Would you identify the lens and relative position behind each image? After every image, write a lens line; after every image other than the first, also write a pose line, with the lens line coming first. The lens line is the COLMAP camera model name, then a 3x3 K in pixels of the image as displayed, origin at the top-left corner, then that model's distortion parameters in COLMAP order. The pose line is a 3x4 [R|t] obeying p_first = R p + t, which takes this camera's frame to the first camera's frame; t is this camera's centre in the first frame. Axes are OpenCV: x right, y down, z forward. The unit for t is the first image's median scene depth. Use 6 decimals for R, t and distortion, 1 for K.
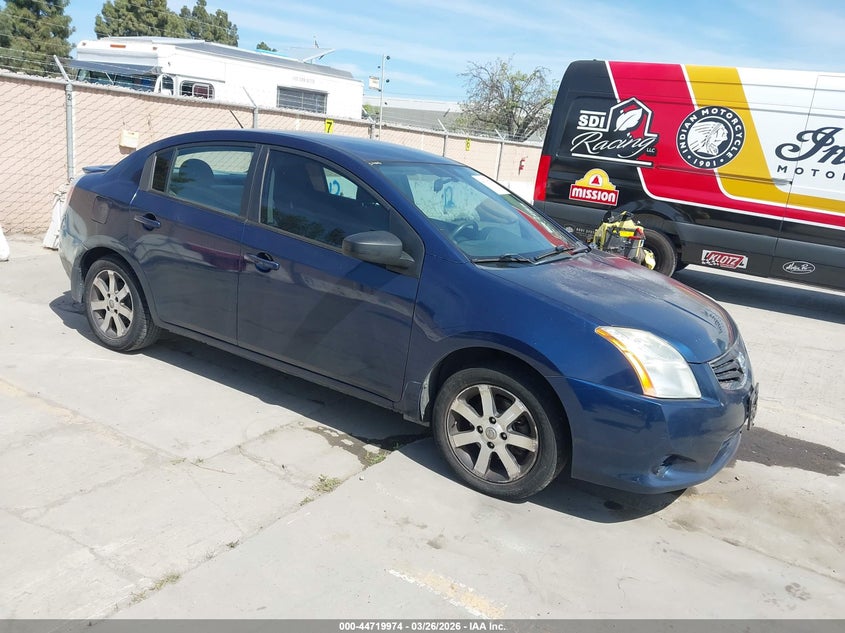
lens RADIAL K [[732.4, 0, 422.5], [0, 732.4, 317.5], [0, 0, 1]] dist [0.006306, -0.004763]
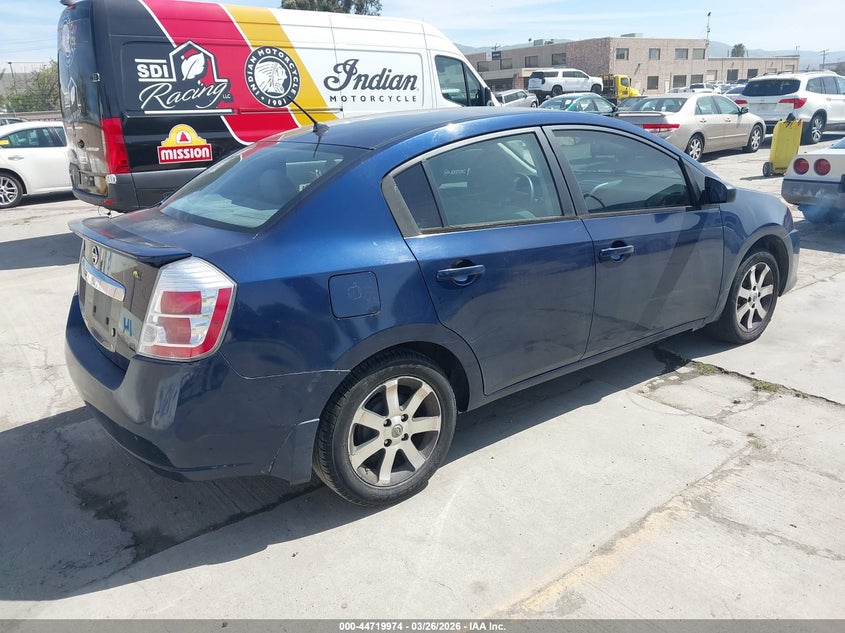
lens RADIAL K [[732.4, 0, 422.6], [0, 732.4, 315.4], [0, 0, 1]] dist [0.006306, -0.004763]
pose [[0.285553, -0.376243, 0.881420, -0.570416], [0.291365, 0.910261, 0.294161, -0.173755], [-0.912998, 0.172817, 0.369552, 0.457124]]
